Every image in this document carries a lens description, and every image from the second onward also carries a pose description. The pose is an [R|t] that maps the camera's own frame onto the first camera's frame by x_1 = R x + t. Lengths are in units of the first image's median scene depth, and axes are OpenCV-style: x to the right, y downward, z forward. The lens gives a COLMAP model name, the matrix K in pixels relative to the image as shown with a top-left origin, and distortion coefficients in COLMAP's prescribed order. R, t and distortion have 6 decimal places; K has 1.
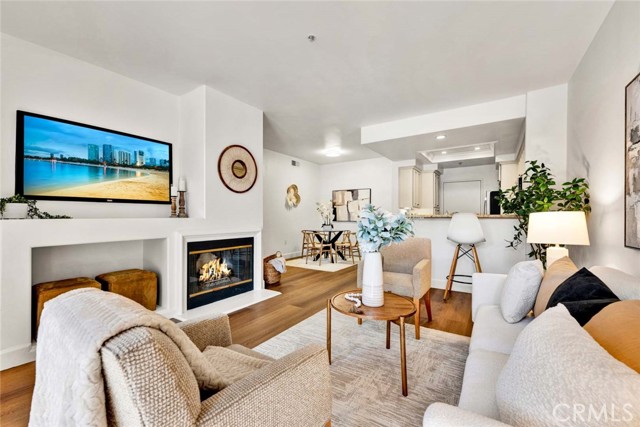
lens RADIAL K [[252.2, 0, 339.4], [0, 252.2, 215.0], [0, 0, 1]] dist [0.001030, 0.000008]
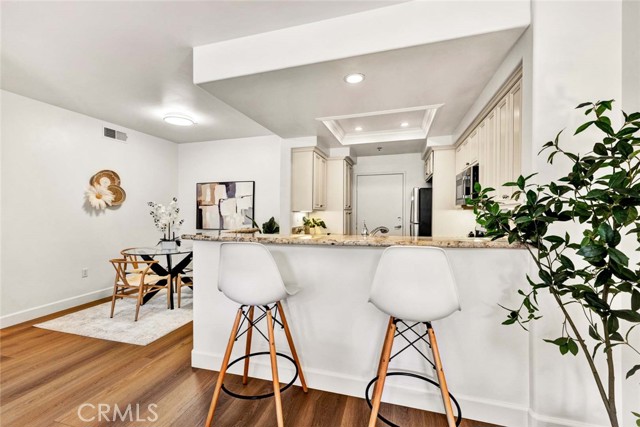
lens RADIAL K [[285.6, 0, 300.5], [0, 285.6, 212.7], [0, 0, 1]] dist [0.067735, -0.000031]
pose [[0.980529, 0.001094, 0.196369, 0.109720], [-0.000930, 0.999999, -0.000924, -0.023607], [-0.196370, 0.000724, 0.980530, 0.271084]]
